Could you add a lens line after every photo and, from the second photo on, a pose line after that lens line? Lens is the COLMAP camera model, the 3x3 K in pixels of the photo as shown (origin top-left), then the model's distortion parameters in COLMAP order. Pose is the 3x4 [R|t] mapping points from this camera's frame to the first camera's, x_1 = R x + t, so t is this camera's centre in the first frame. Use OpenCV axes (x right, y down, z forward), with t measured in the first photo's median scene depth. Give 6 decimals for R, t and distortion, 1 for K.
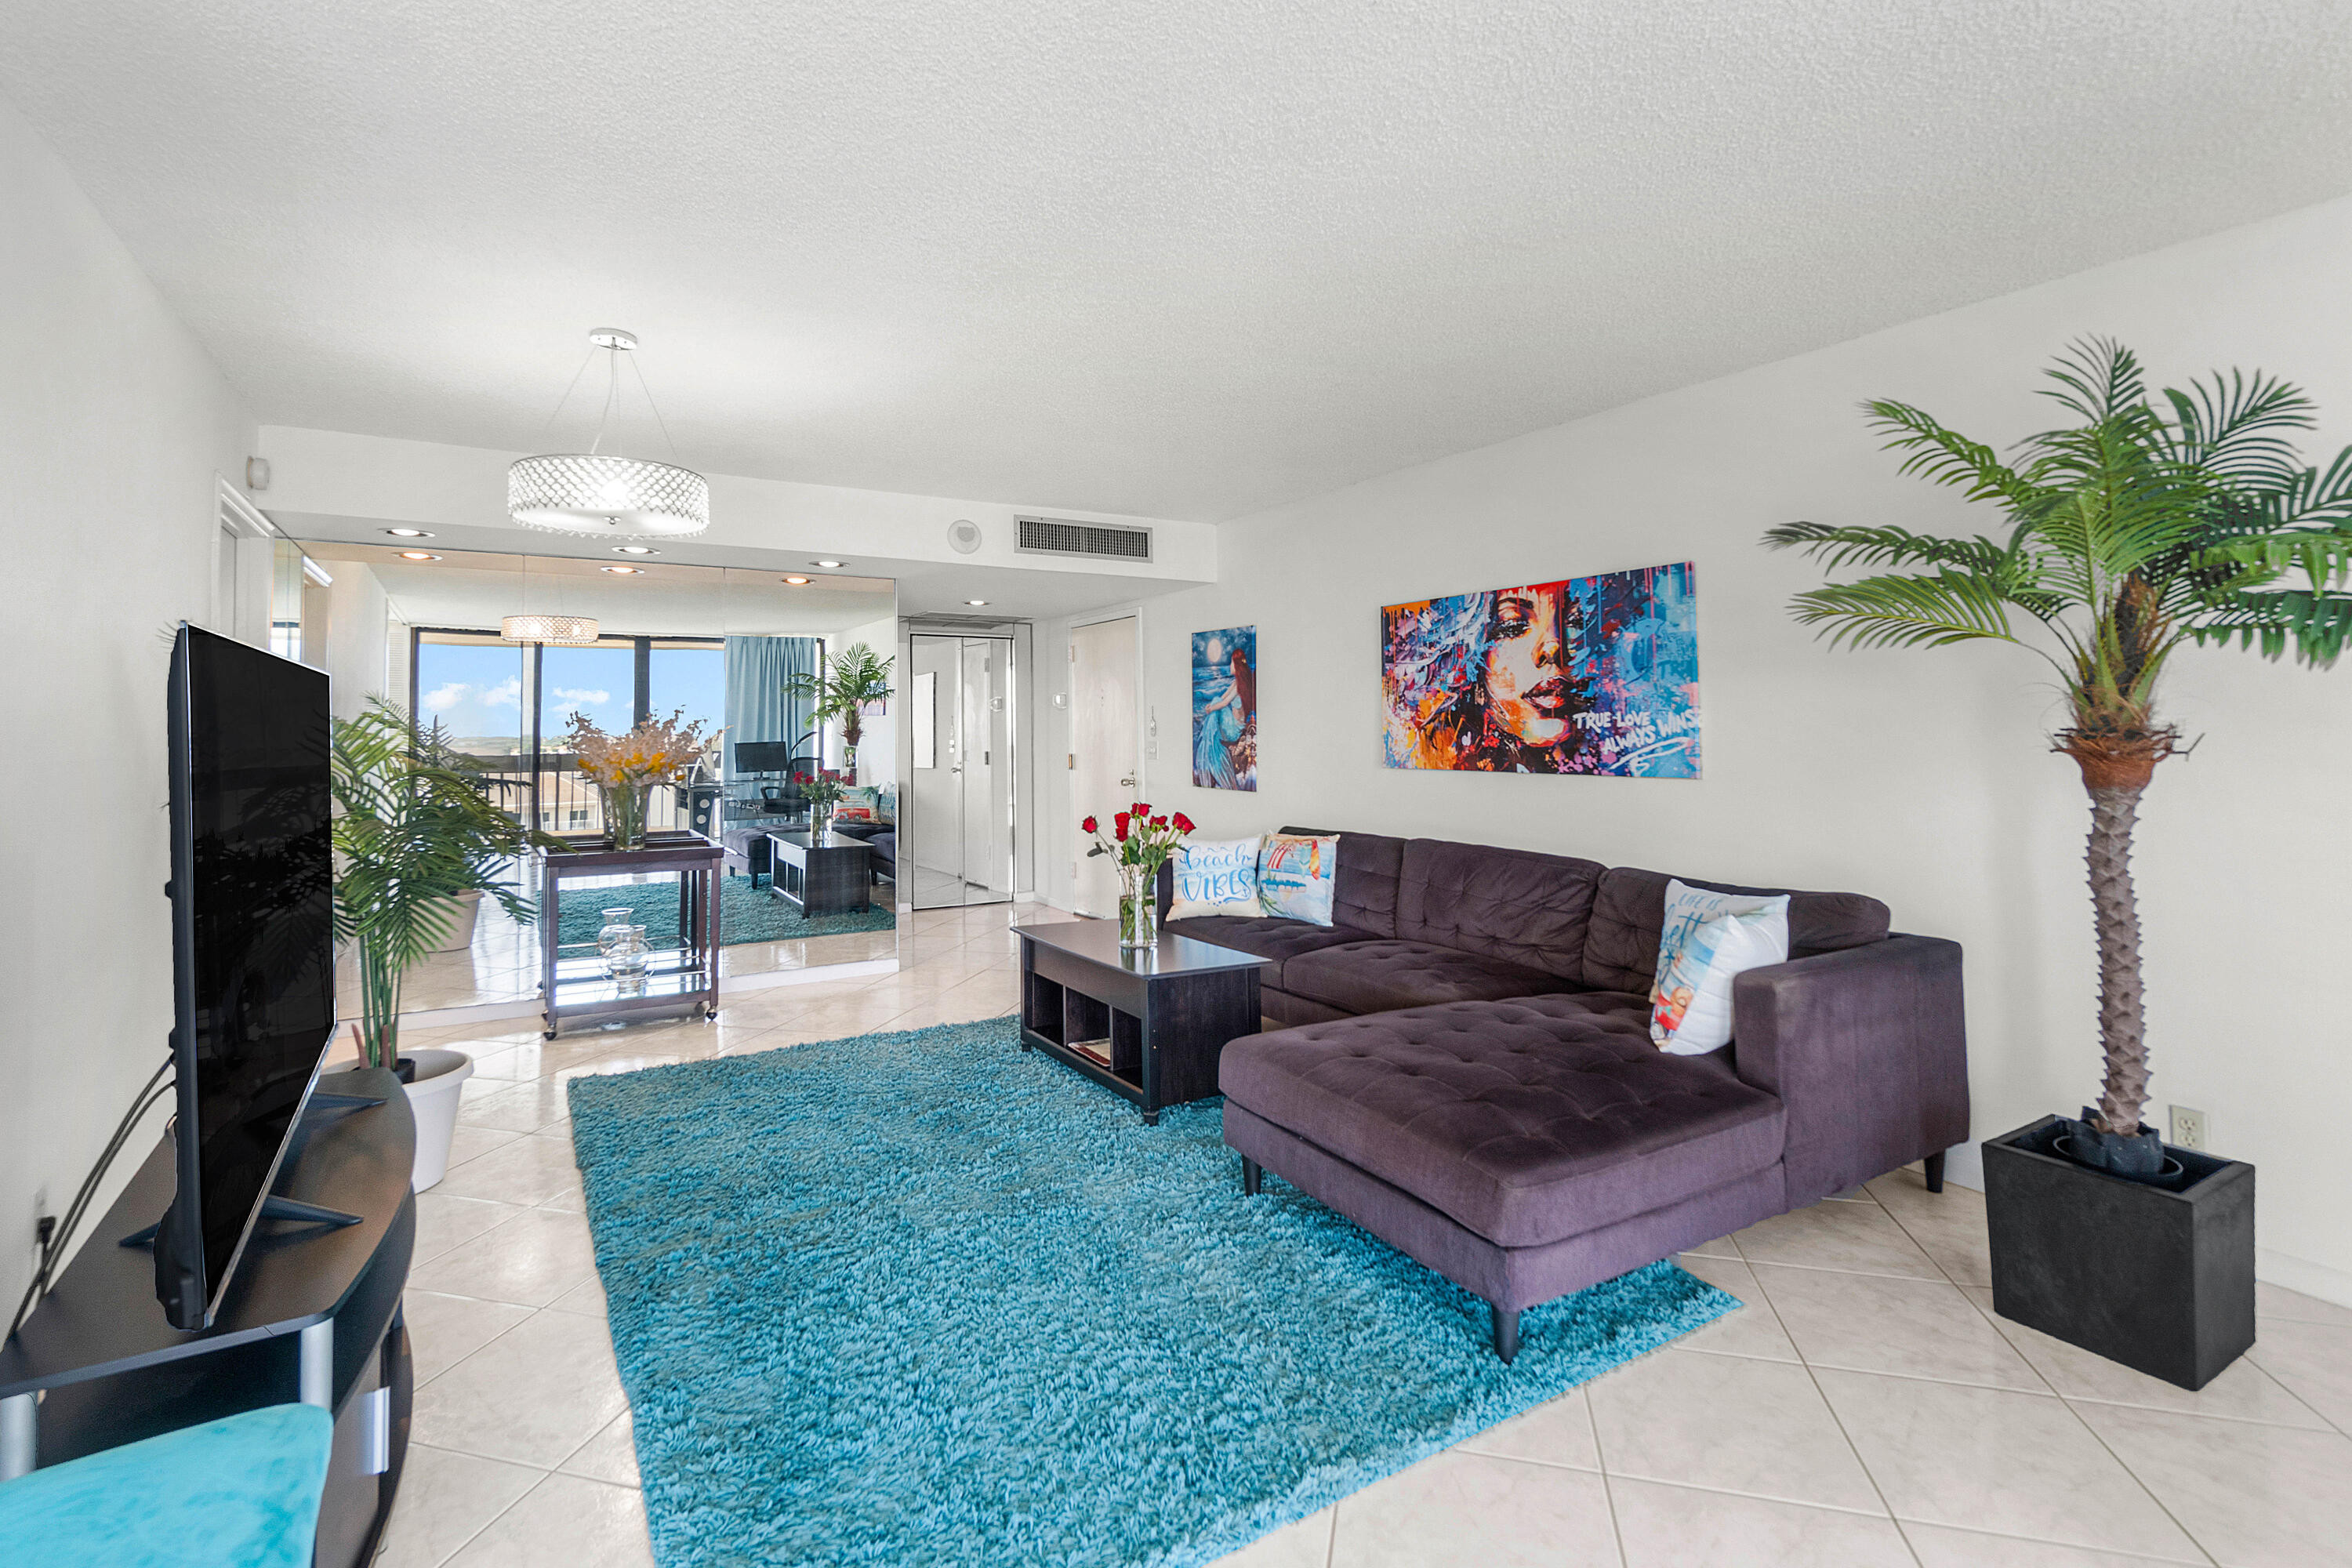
lens RADIAL K [[1108.7, 0, 1073.8], [0, 1108.7, 699.4], [0, 0, 1]] dist [-0.002020, -0.000422]
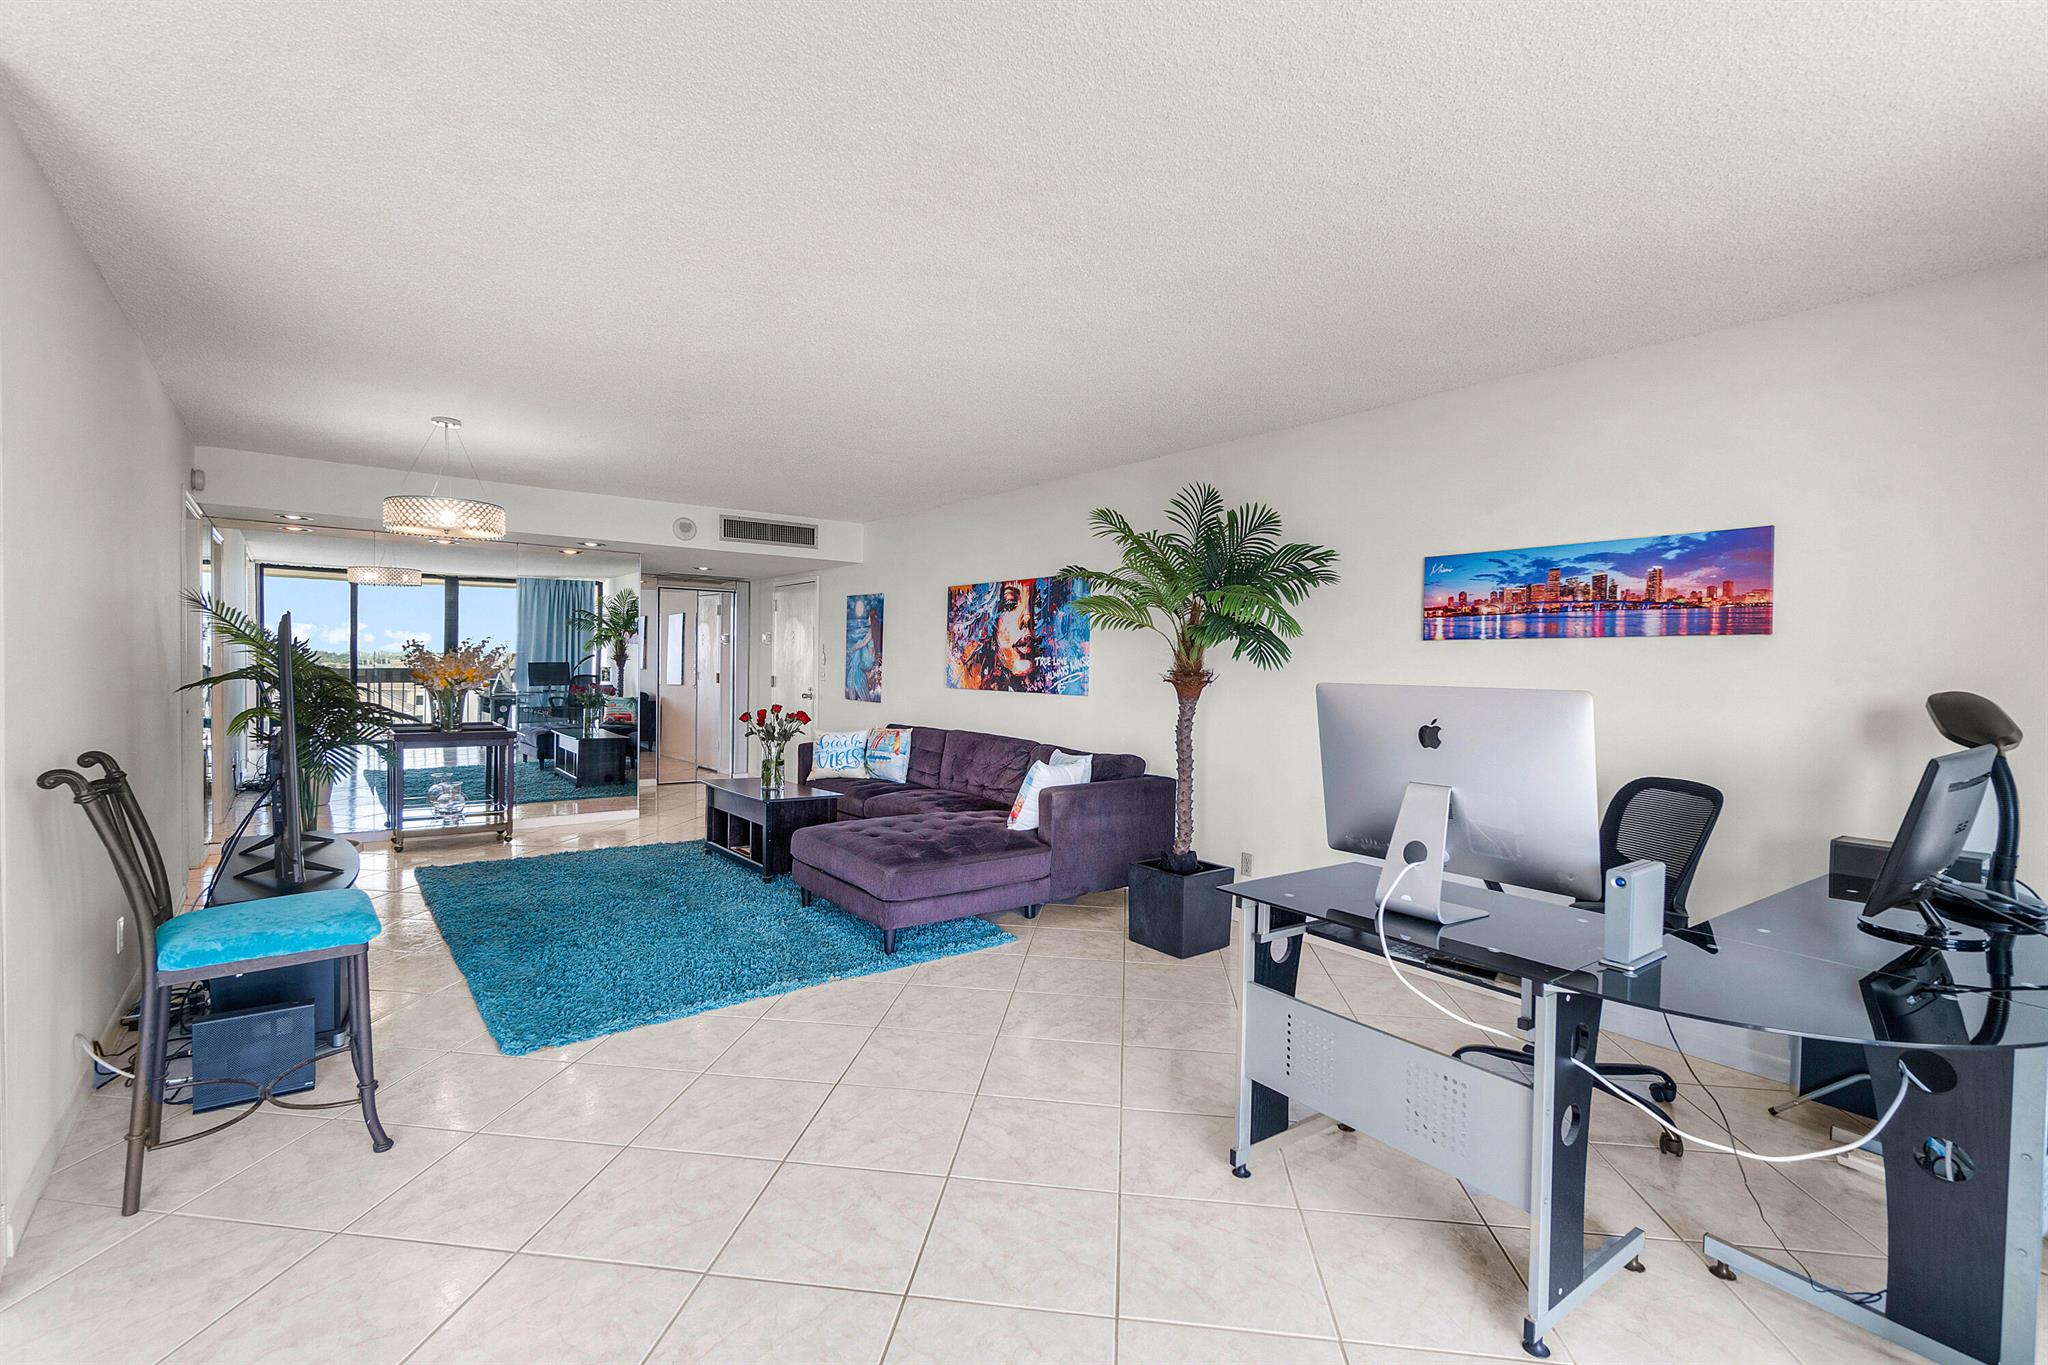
lens RADIAL K [[1004.9, 0, 979.8], [0, 1004.9, 697.3], [0, 0, 1]] dist [-0.003054, -0.000768]
pose [[0.992435, 0.019489, 0.121213, 0.176443], [-0.027298, 0.997634, 0.063094, -0.020744], [-0.119697, -0.065925, 0.990619, -0.523875]]
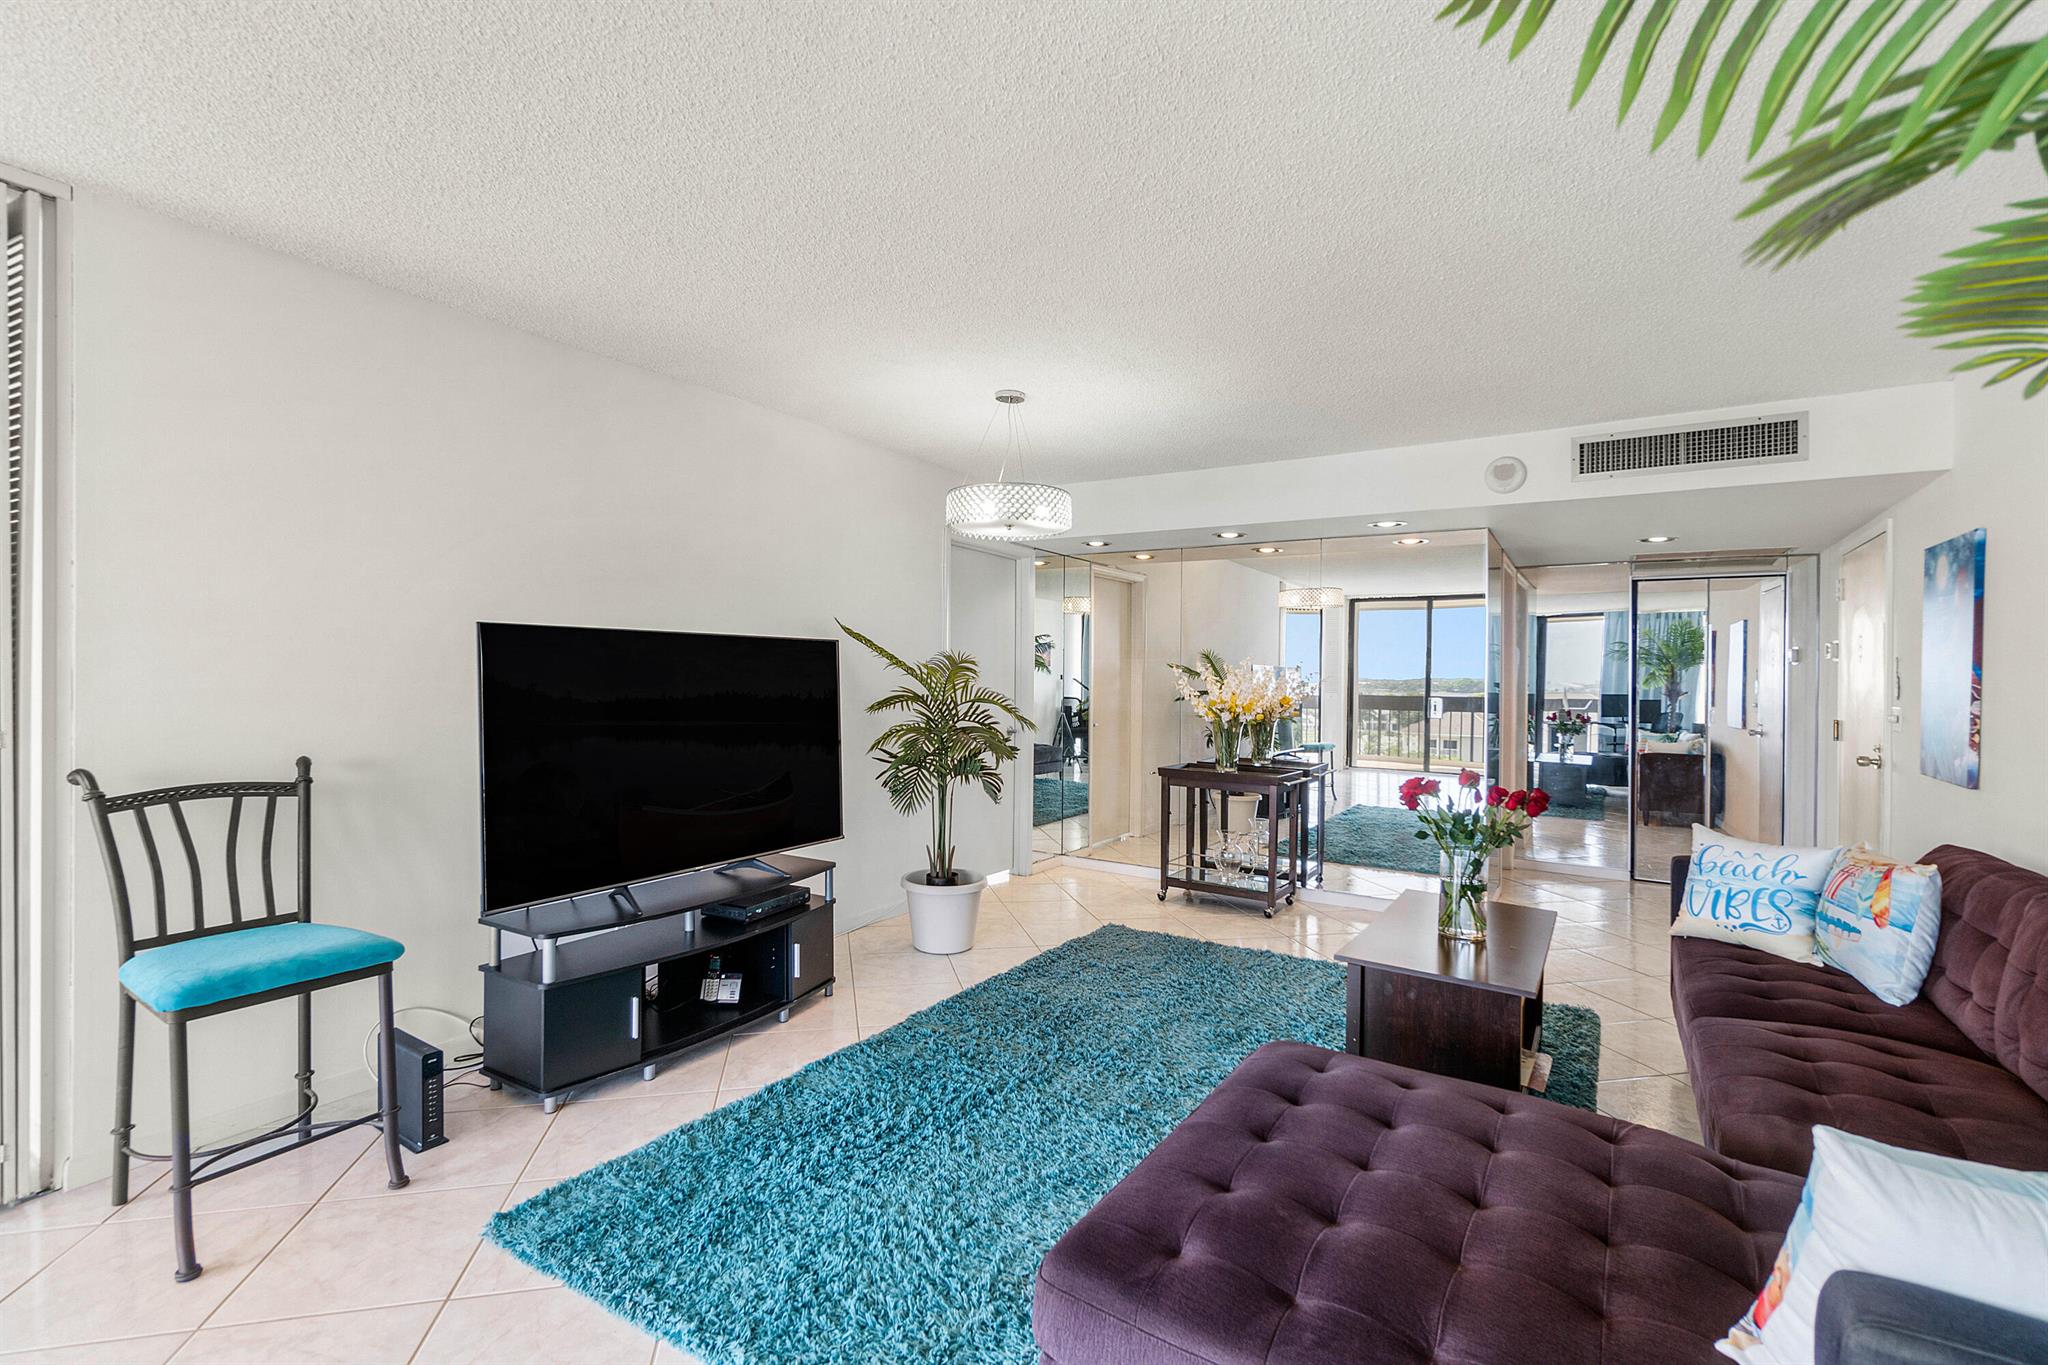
lens RADIAL K [[920.5, 0, 1024.0], [0, 920.5, 682.5], [0, 0, 1]] dist [-0.001185, -0.000012]
pose [[0.464037, 0.022007, -0.885542, 0.507609], [0.006059, 0.999589, 0.028017, 0.004214], [0.885795, -0.018367, 0.463713, 0.356696]]
